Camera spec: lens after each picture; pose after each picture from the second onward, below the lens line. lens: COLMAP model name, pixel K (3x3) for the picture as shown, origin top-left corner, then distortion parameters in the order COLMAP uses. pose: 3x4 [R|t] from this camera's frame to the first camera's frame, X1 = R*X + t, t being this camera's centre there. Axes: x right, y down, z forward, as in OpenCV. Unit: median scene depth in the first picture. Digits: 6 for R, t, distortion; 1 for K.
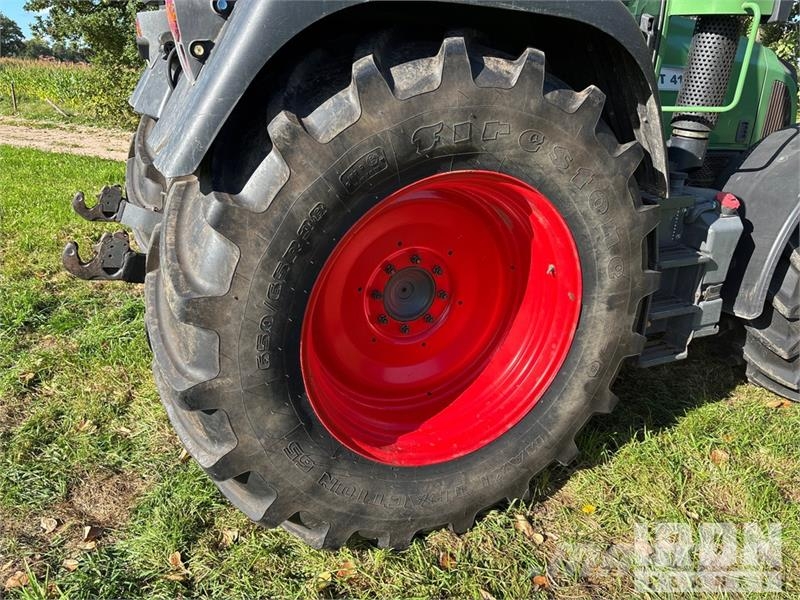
lens RADIAL K [[601.3, 0, 400.0], [0, 601.3, 300.0], [0, 0, 1]] dist [0.054394, -0.088810]
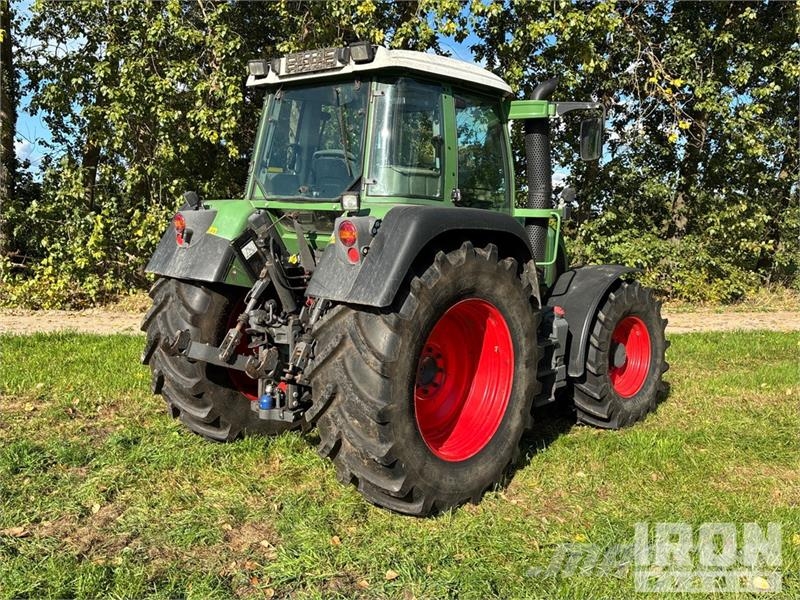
lens RADIAL K [[601.3, 0, 400.0], [0, 601.3, 300.0], [0, 0, 1]] dist [0.054394, -0.088810]
pose [[0.937317, -0.060688, 0.343153, -0.719429], [0.140441, 0.966995, -0.212596, 0.170992], [-0.318925, 0.247462, 0.914904, -0.715169]]
